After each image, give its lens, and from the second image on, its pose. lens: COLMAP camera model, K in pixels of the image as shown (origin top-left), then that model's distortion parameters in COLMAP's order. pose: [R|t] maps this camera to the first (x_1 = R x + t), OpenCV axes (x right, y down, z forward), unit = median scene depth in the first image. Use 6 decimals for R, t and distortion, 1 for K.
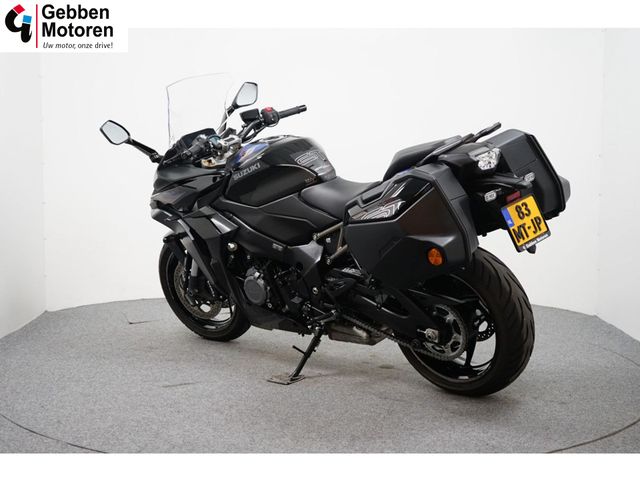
lens RADIAL K [[969.8, 0, 320.0], [0, 969.8, 240.0], [0, 0, 1]] dist [-0.001147, -0.000810]
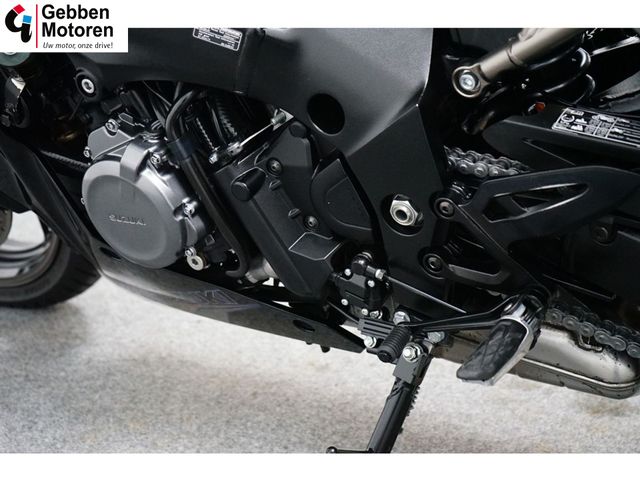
lens RADIAL K [[1042.7, 0, 320.0], [0, 1042.7, 240.0], [0, 0, 1]] dist [0.003079, -0.030477]
pose [[0.983593, -0.107217, 0.145083, -0.059736], [0.068141, 0.965453, 0.251509, -0.005070], [-0.167037, -0.237496, 0.956919, 0.747071]]
